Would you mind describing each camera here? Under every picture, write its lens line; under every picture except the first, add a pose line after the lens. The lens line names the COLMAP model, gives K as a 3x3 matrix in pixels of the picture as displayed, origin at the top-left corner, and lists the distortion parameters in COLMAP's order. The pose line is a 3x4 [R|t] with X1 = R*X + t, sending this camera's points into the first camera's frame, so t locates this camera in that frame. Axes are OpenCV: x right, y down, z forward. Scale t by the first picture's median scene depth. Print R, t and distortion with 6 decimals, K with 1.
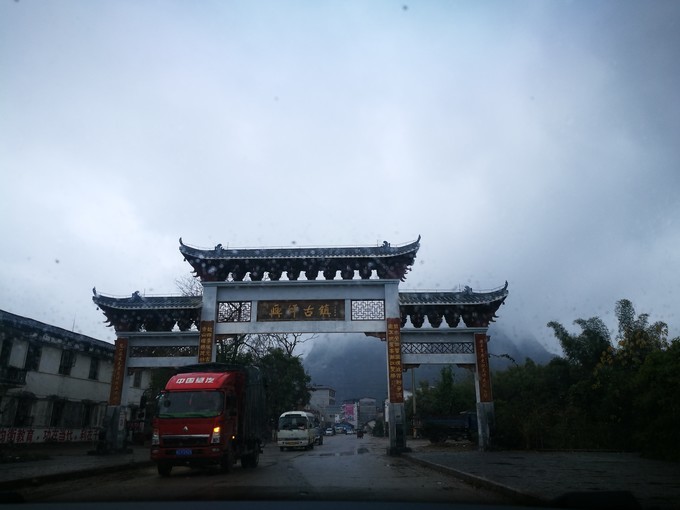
lens RADIAL K [[451.3, 0, 340.0], [0, 451.3, 255.0], [0, 0, 1]] dist [0.000465, 0.000118]
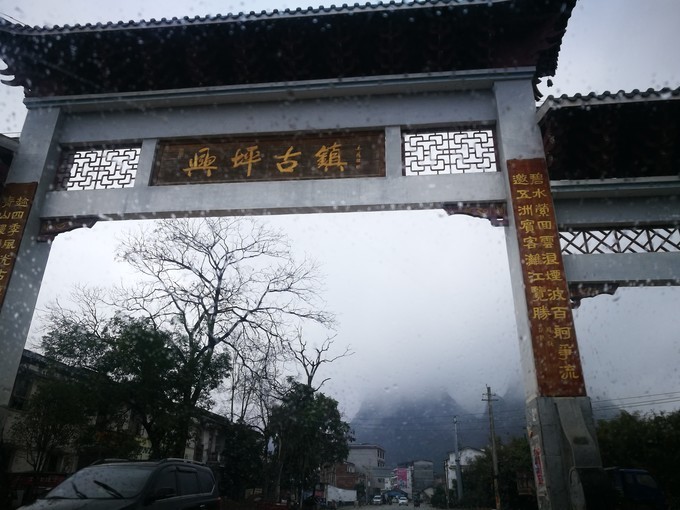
lens RADIAL K [[531.1, 0, 340.0], [0, 531.1, 255.0], [0, 0, 1]] dist [-0.018313, 0.000375]
pose [[0.995865, -0.012234, -0.090013, 0.012024], [0.006847, 0.998180, -0.059907, 0.230442], [0.090582, 0.059043, 0.994137, 0.577618]]
